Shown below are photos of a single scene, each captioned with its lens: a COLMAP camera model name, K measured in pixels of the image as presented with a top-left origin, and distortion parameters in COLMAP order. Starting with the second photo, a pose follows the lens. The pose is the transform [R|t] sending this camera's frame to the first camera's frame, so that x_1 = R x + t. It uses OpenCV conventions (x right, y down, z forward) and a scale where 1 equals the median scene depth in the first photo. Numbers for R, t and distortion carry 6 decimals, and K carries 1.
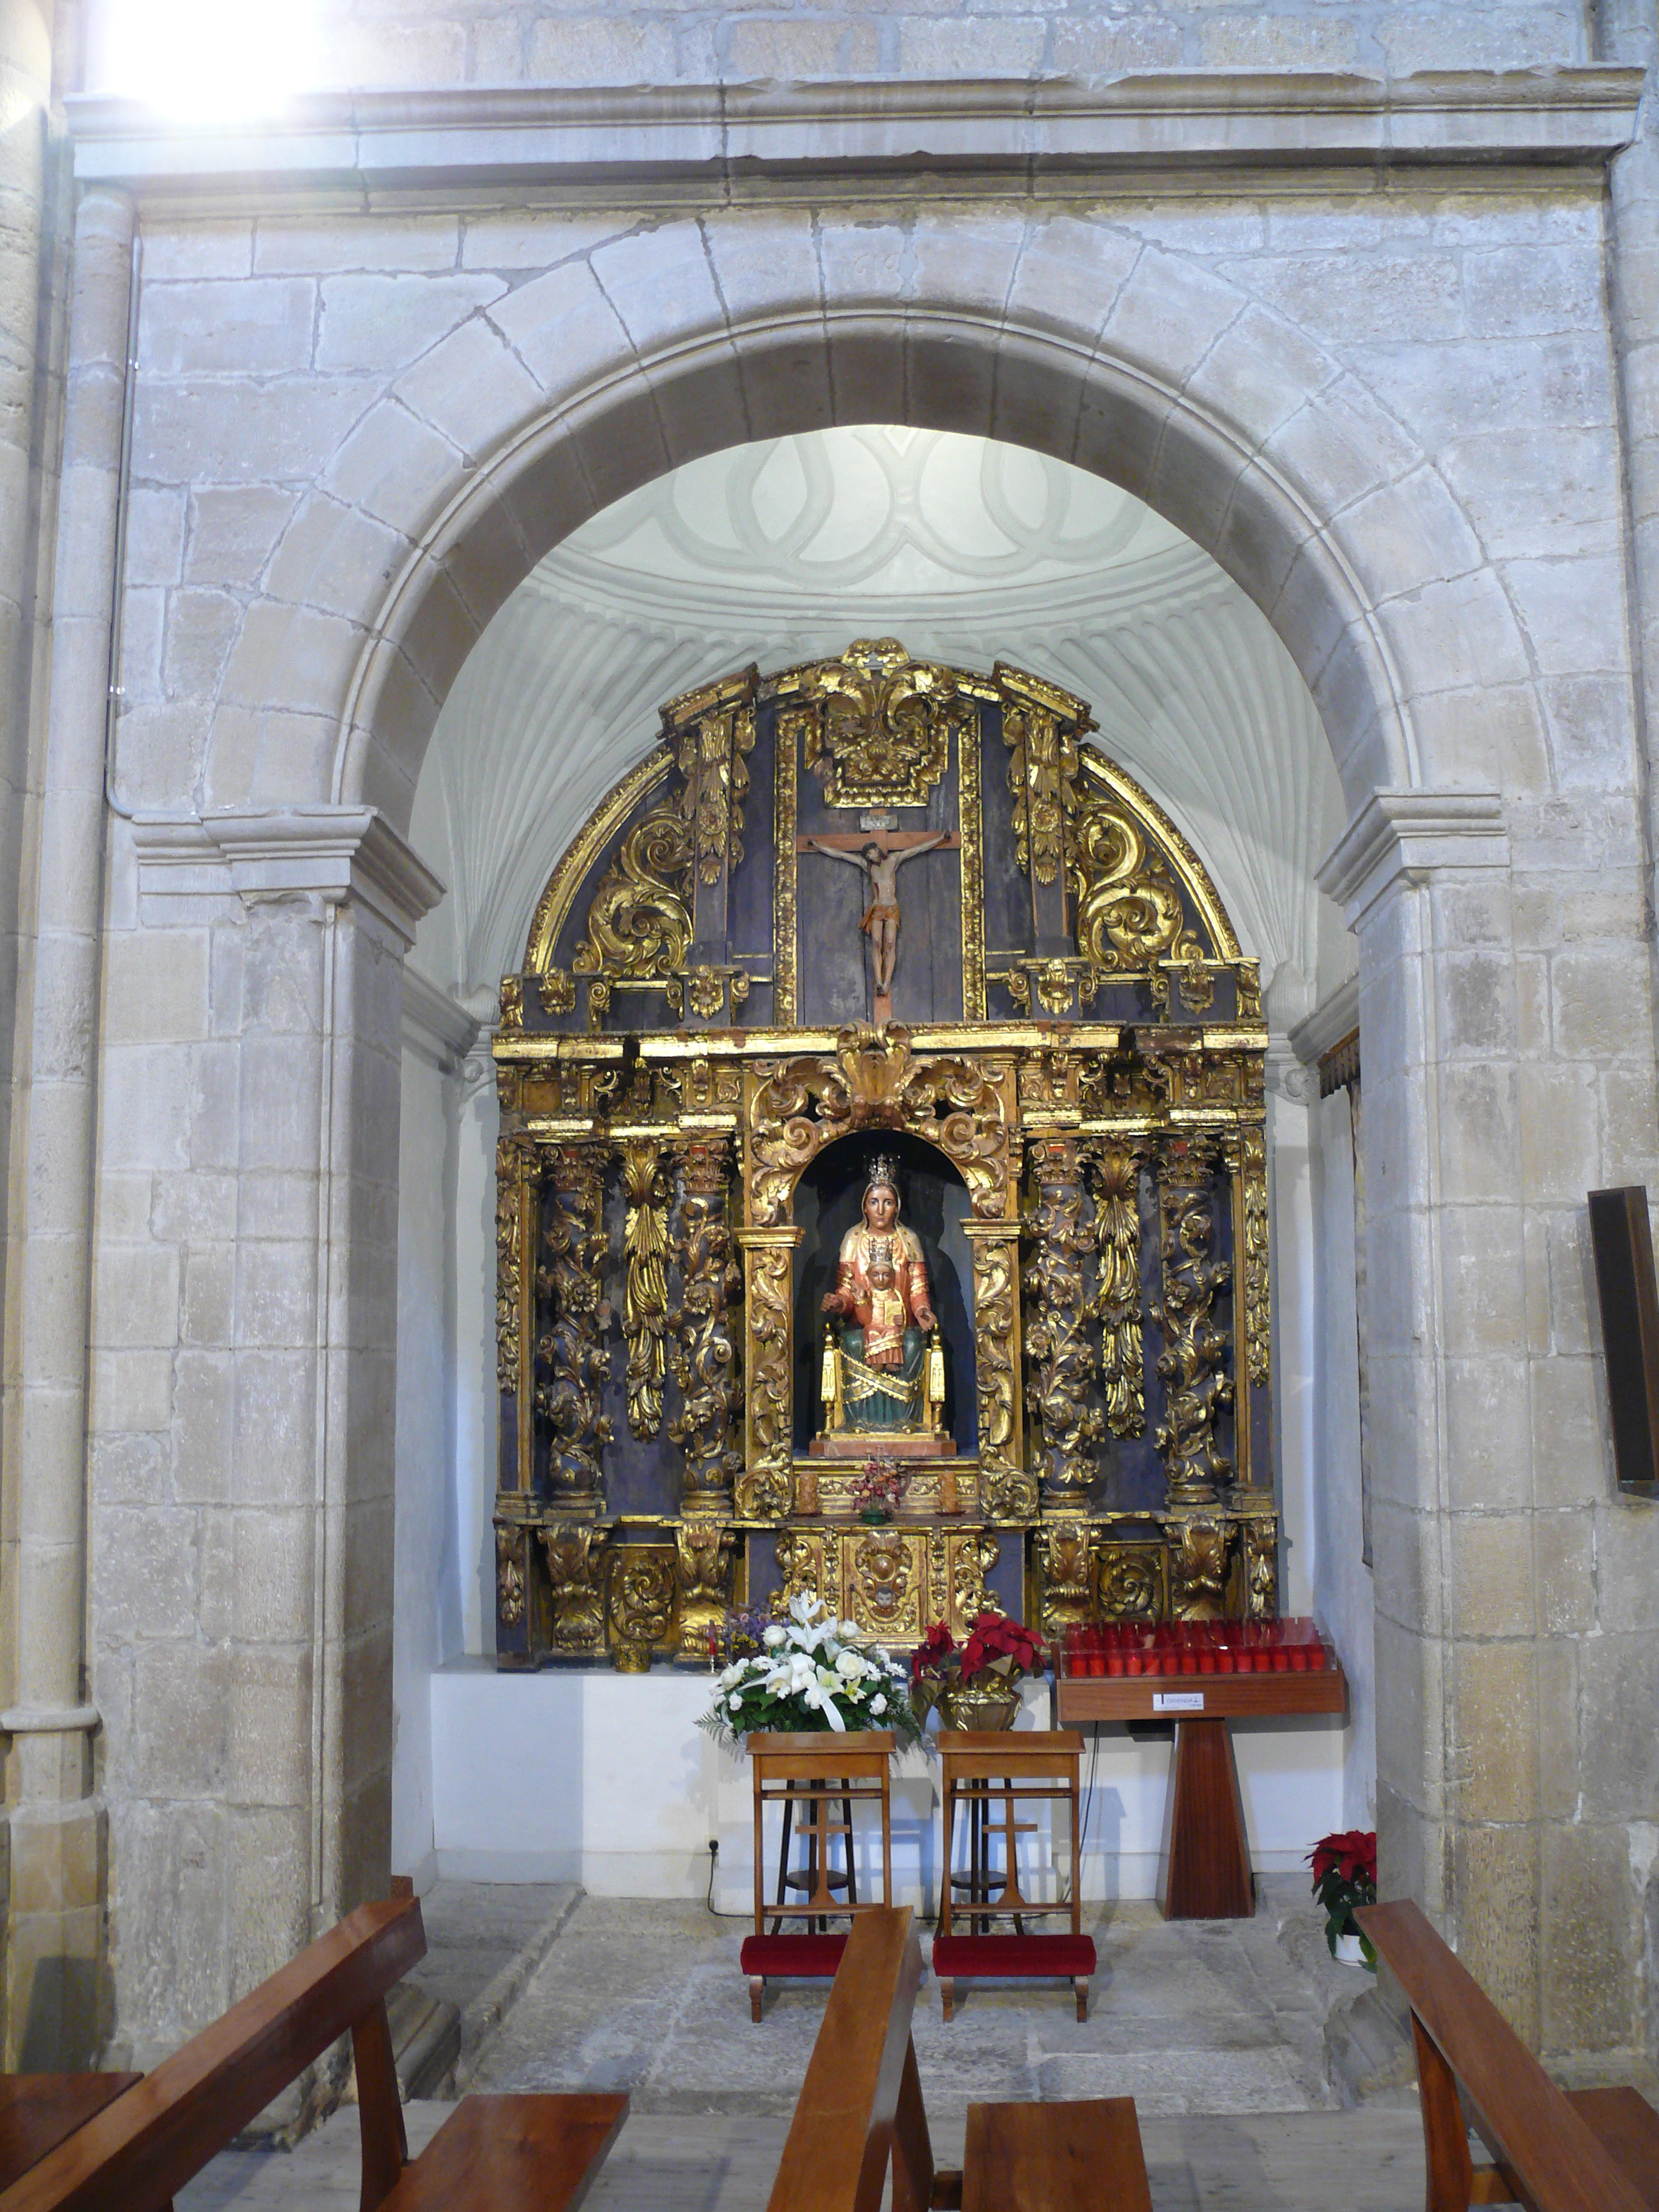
lens RADIAL K [[1725.5, 0, 829.5], [0, 1725.5, 1106.0], [0, 0, 1]] dist [-0.000596, -0.000322]
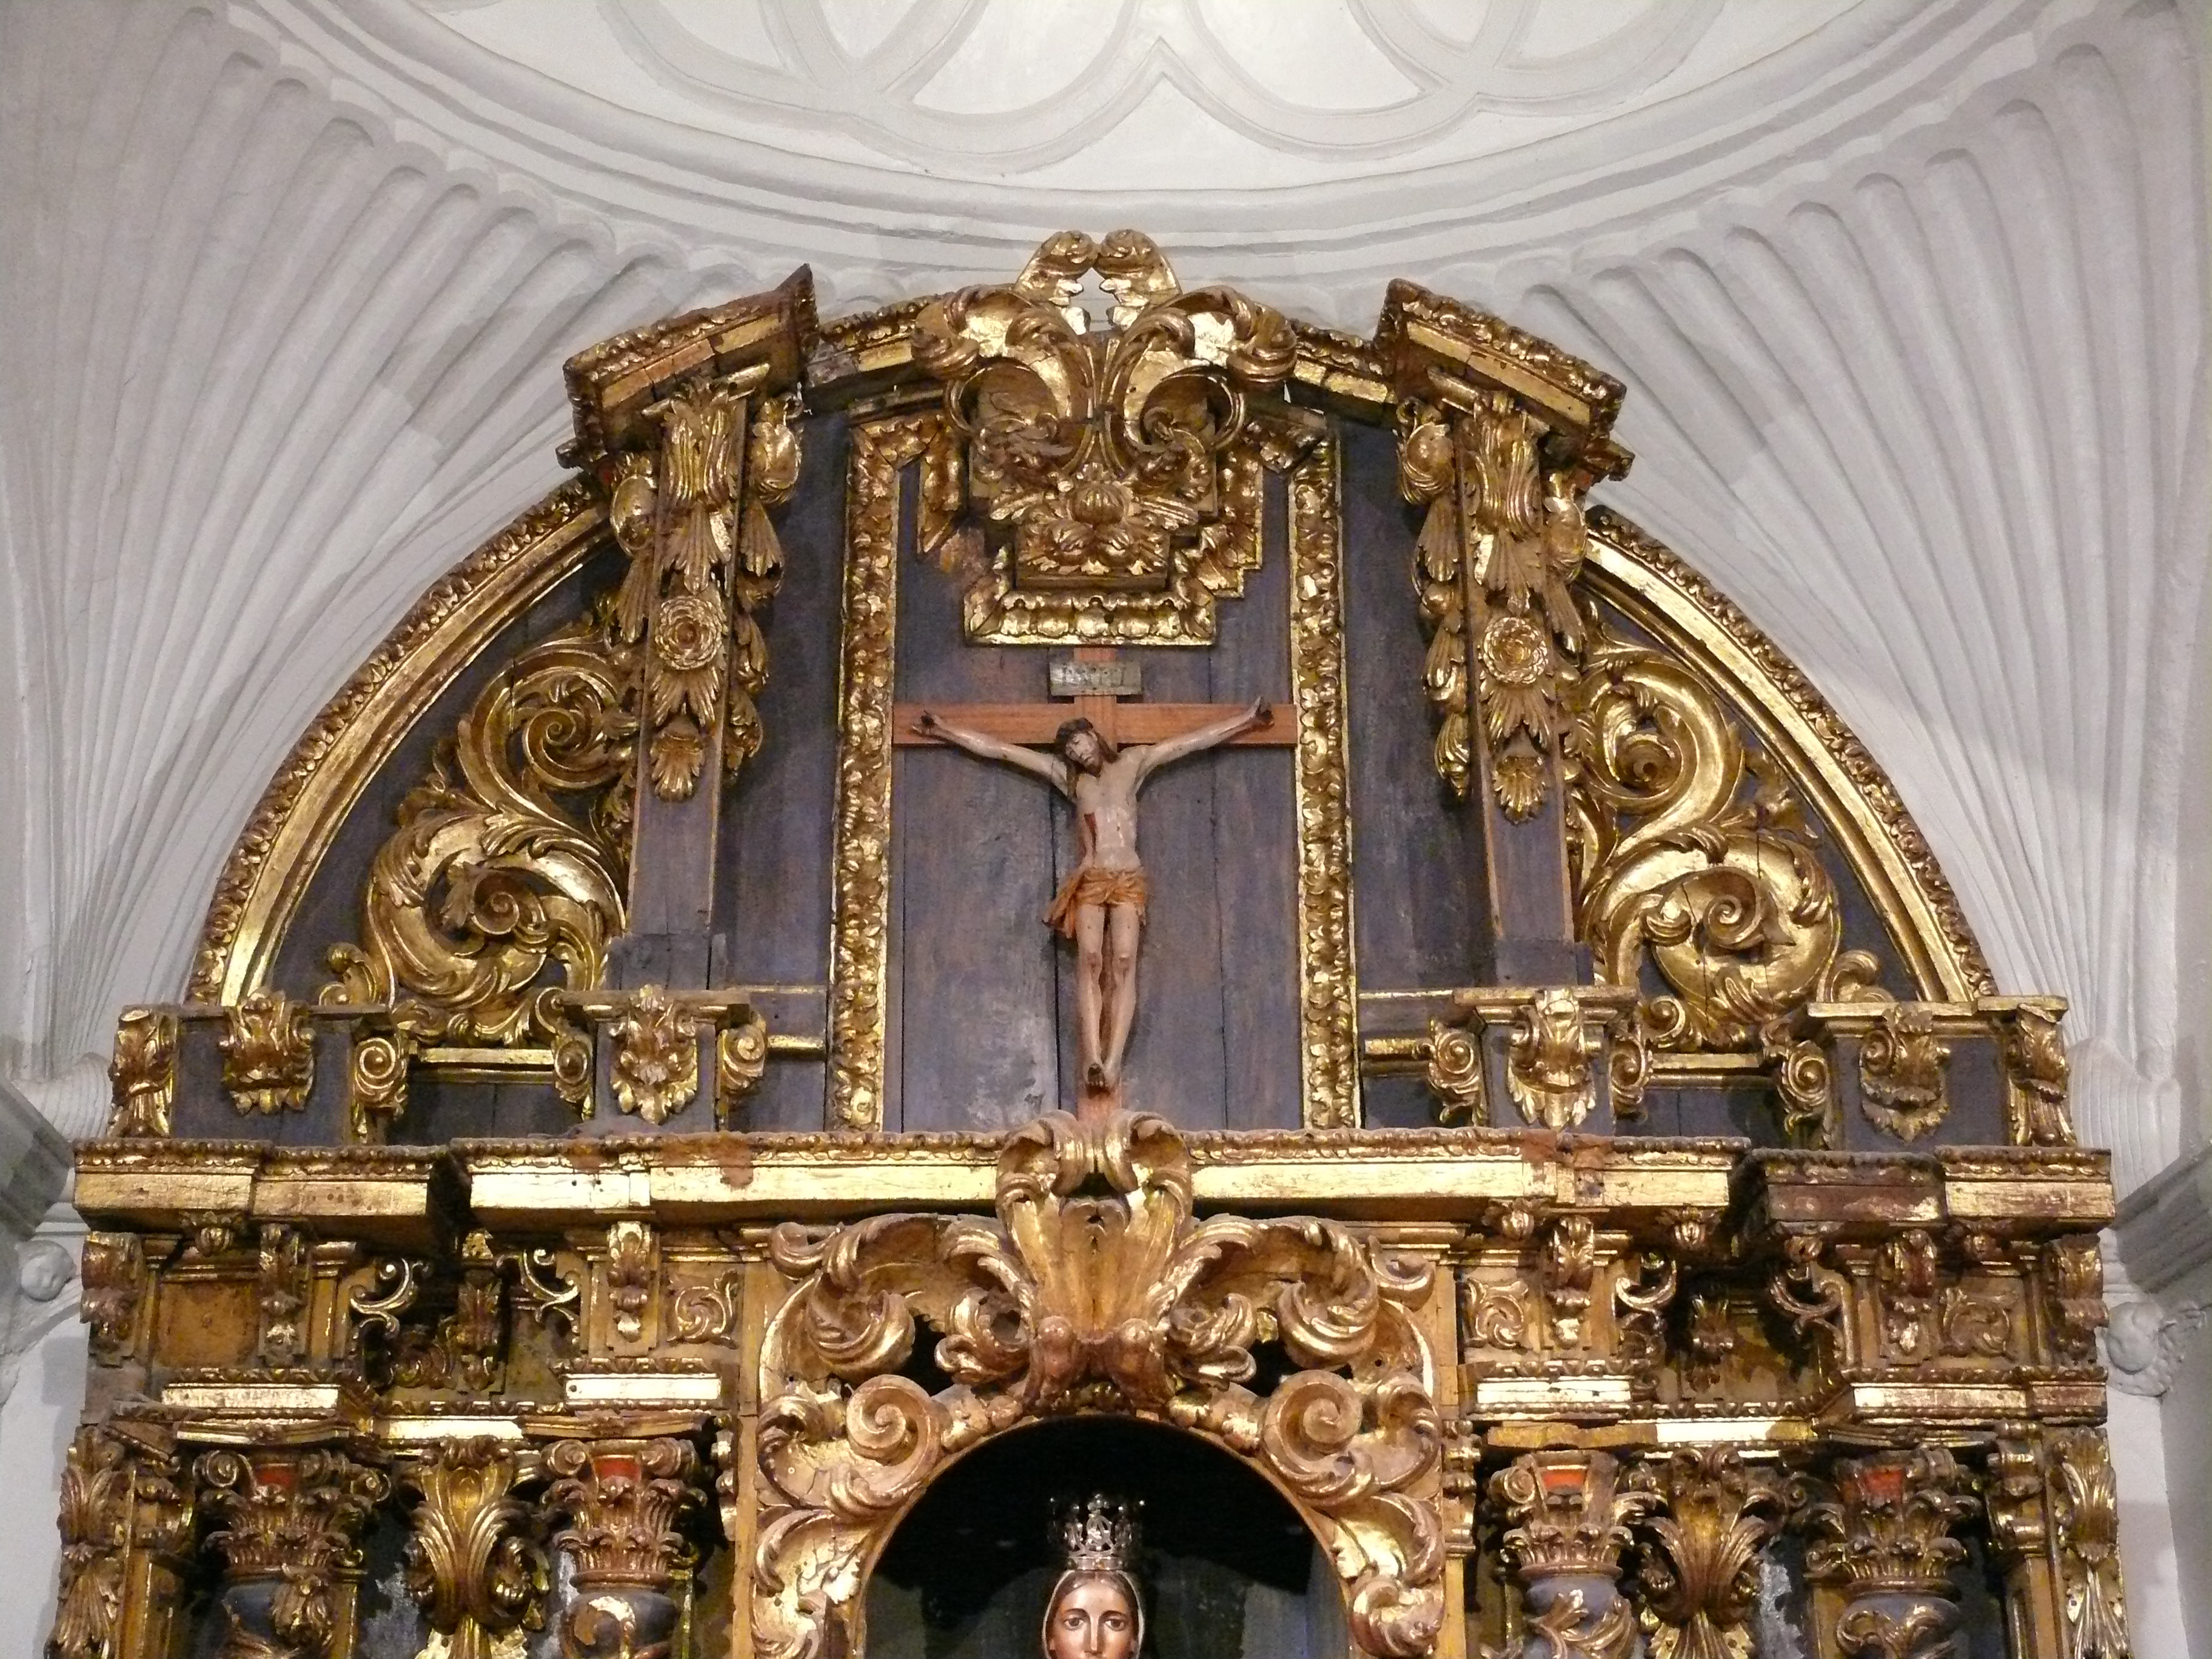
lens RADIAL K [[3475.4, 0, 1106.0], [0, 3475.4, 829.5], [0, 0, 1]] dist [-0.058549, 0.527144]
pose [[0.998340, 0.025970, 0.051400, -0.011345], [-0.015815, 0.981866, -0.188914, 0.028396], [-0.055374, 0.187788, 0.980648, 0.215065]]
